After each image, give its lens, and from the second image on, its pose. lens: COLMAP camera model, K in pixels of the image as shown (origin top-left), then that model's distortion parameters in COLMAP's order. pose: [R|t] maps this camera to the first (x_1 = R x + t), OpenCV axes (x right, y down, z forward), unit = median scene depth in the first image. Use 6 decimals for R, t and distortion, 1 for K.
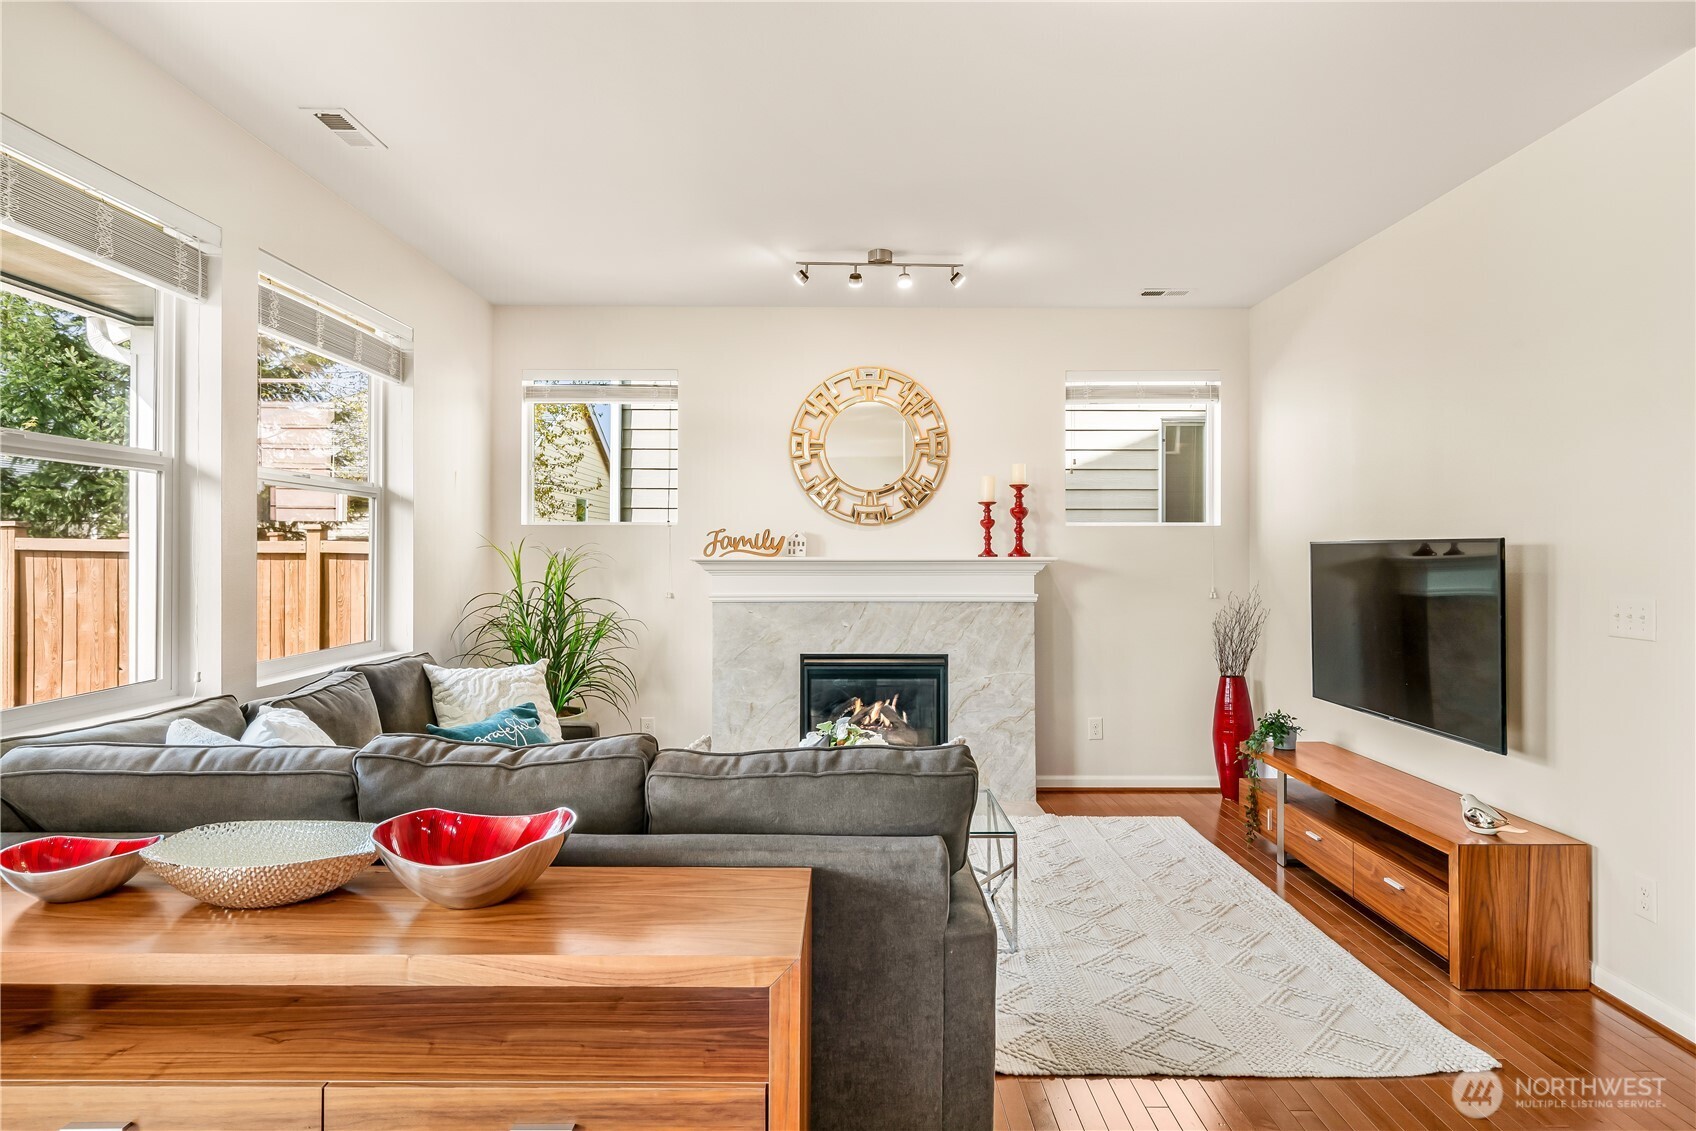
lens RADIAL K [[961.3, 0, 839.3], [0, 961.3, 556.2], [0, 0, 1]] dist [0.006143, 0.004692]
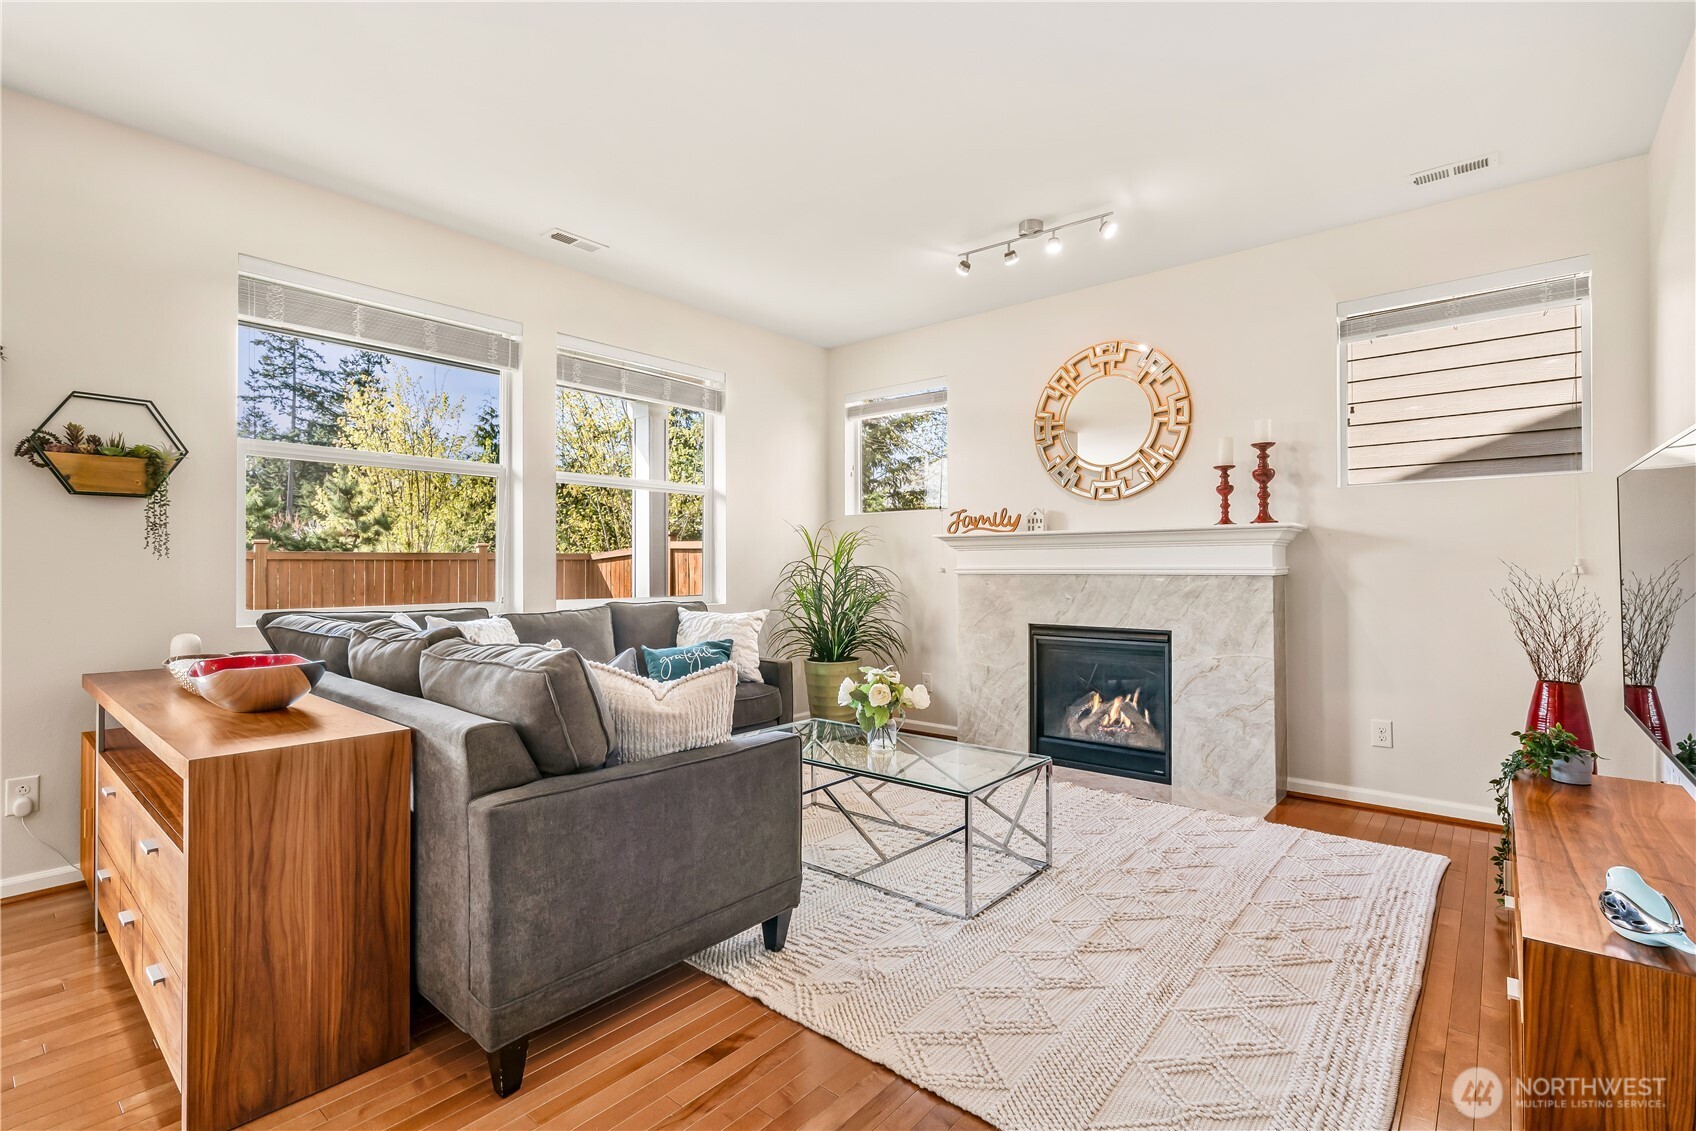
lens RADIAL K [[778.7, 0, 840.6], [0, 778.7, 566.5], [0, 0, 1]] dist [-0.001686, 0.003354]
pose [[0.762957, -0.002203, -0.646445, 0.357474], [-0.001370, 0.999986, -0.005025, 0.043260], [0.646448, 0.004719, 0.762944, 0.207787]]
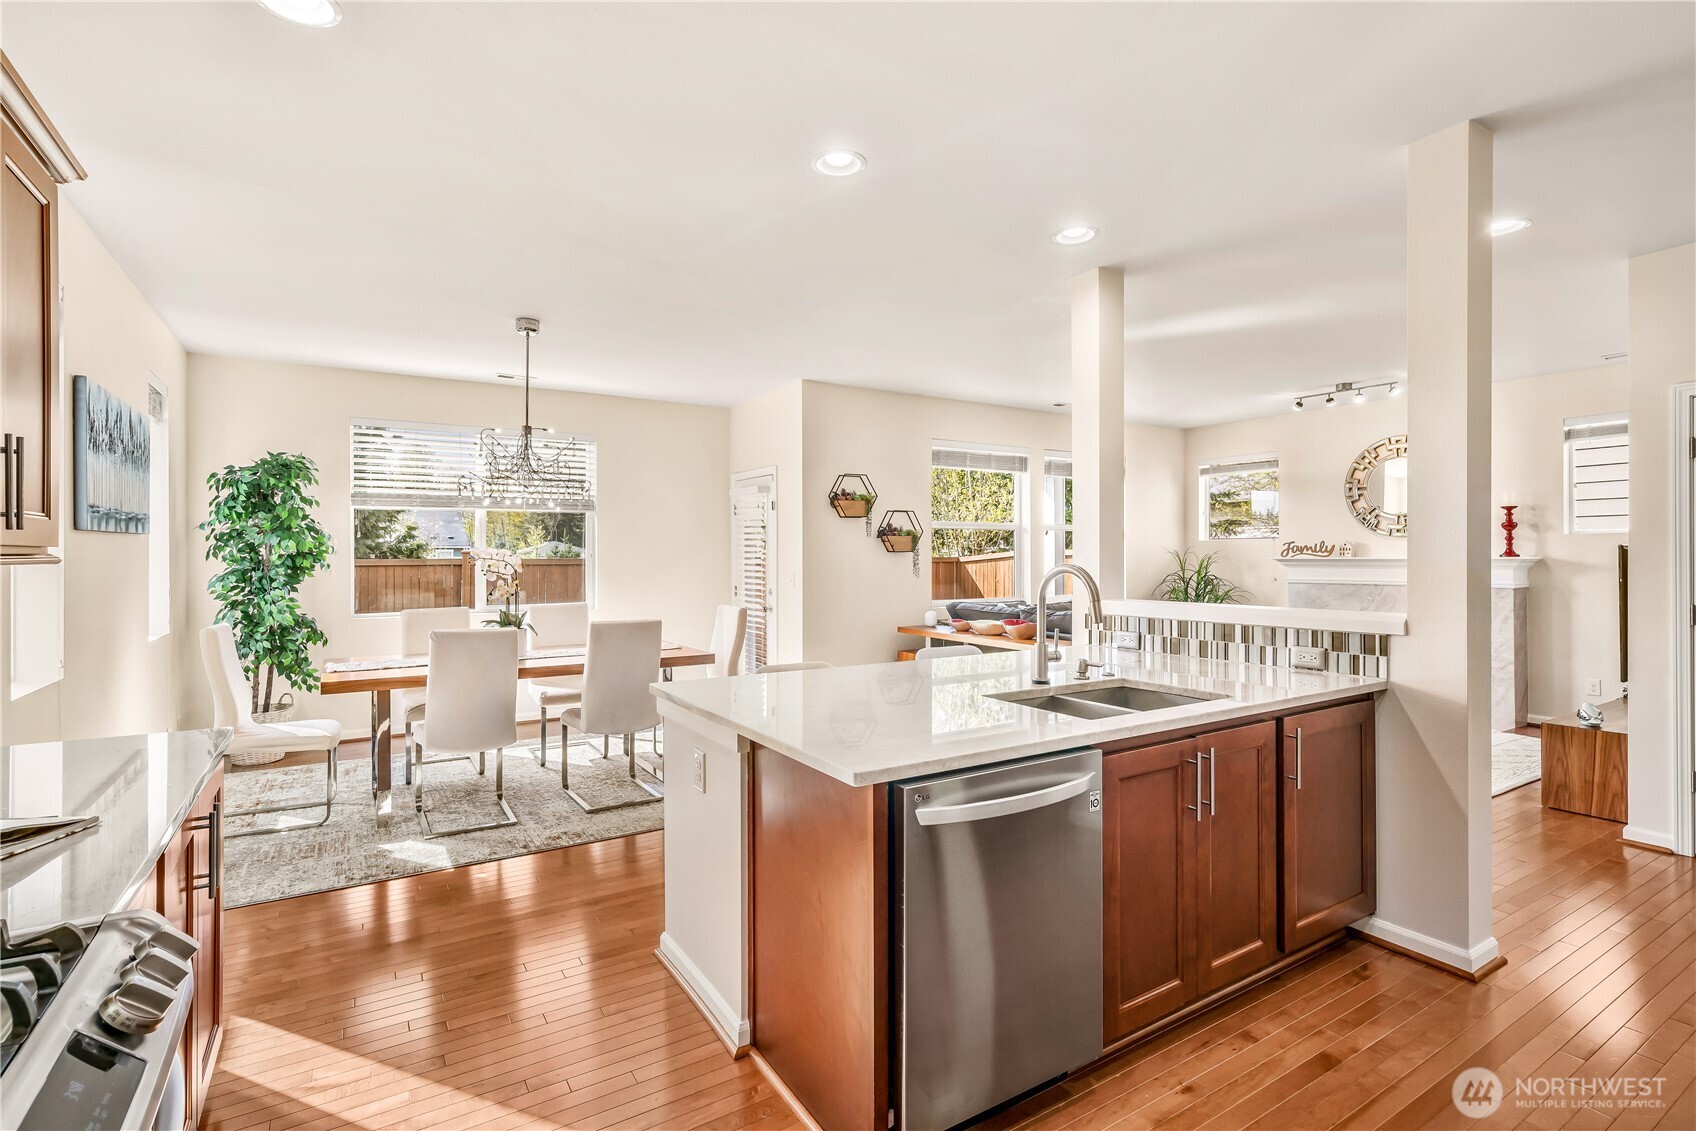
lens RADIAL K [[778.7, 0, 846.7], [0, 778.7, 560.0], [0, 0, 1]] dist [-0.001686, 0.003354]
pose [[0.524250, 0.002034, -0.851562, 0.663968], [-0.000594, 0.999998, 0.002023, 0.003465], [0.851564, -0.000555, 0.524250, -0.445953]]
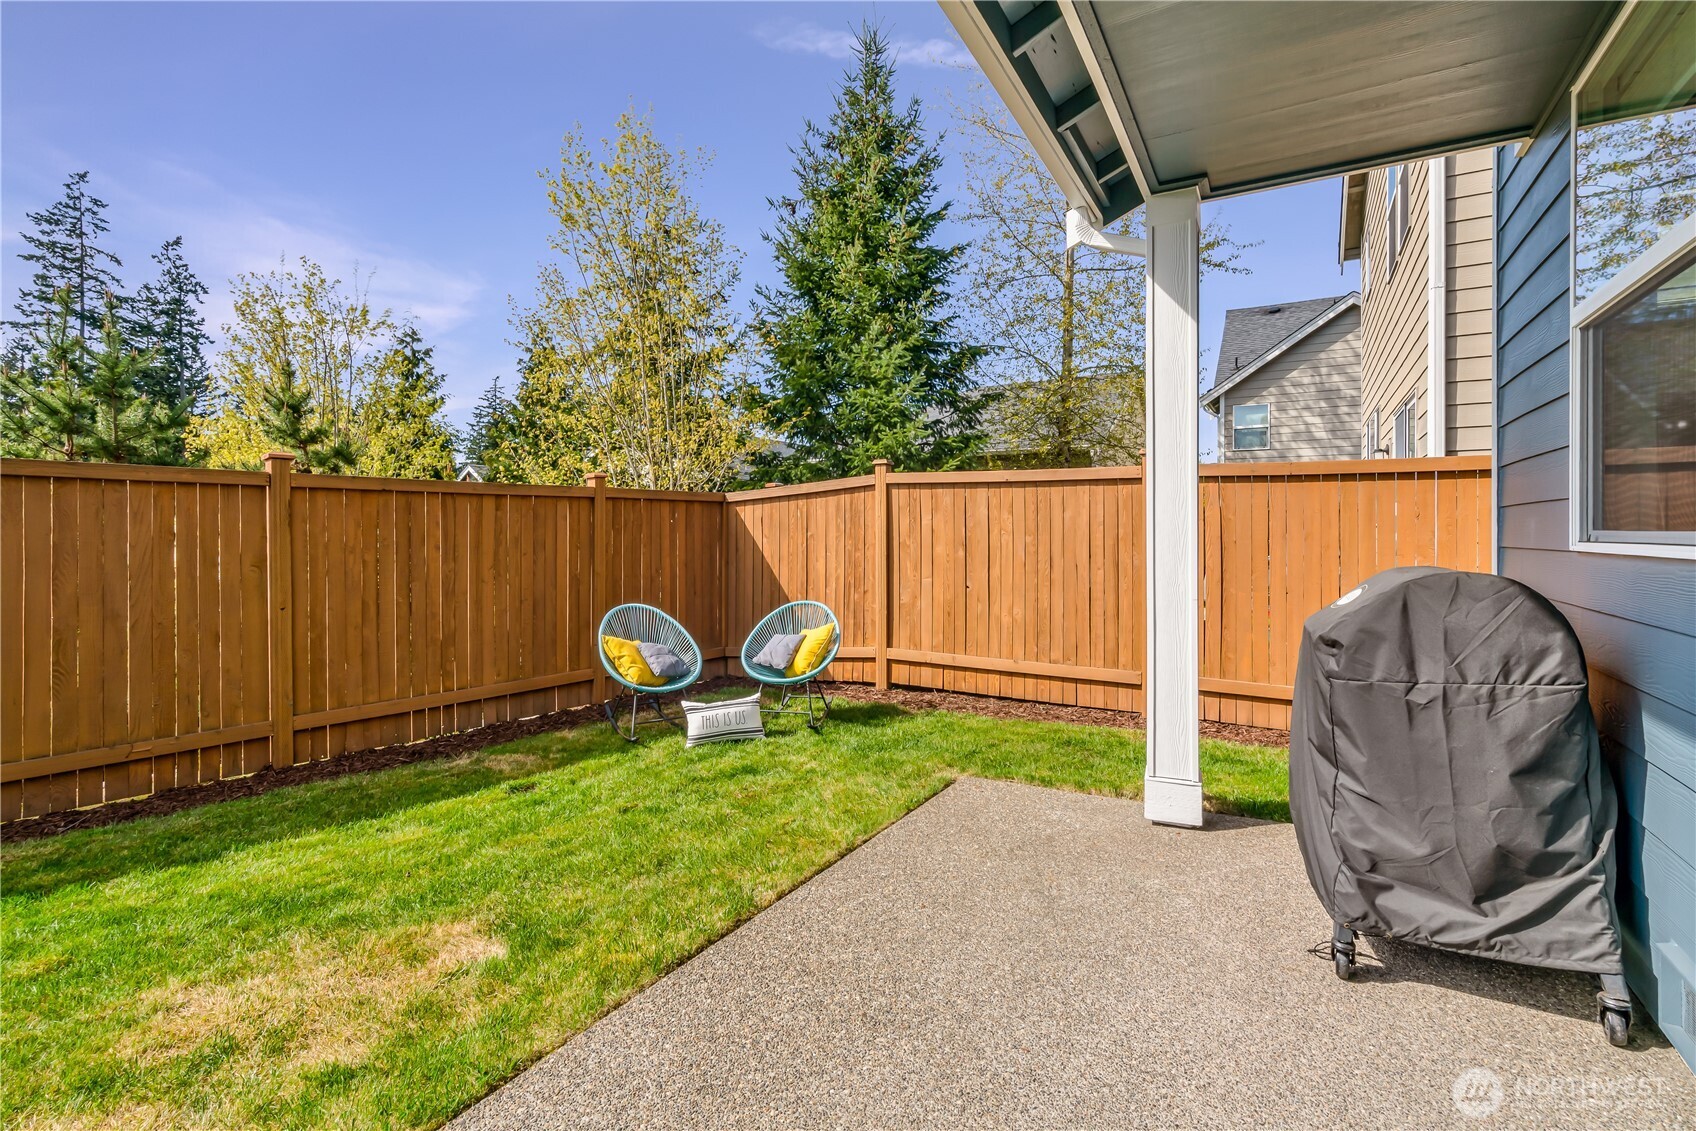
lens RADIAL K [[778.7, 0, 830.5], [0, 778.7, 543.3], [0, 0, 1]] dist [-0.001686, 0.003354]
pose [[0.858869, 0.007259, -0.512143, -0.576749], [-0.004147, 0.999965, 0.007219, 0.082875], [0.512178, -0.004077, 0.858870, 0.195408]]
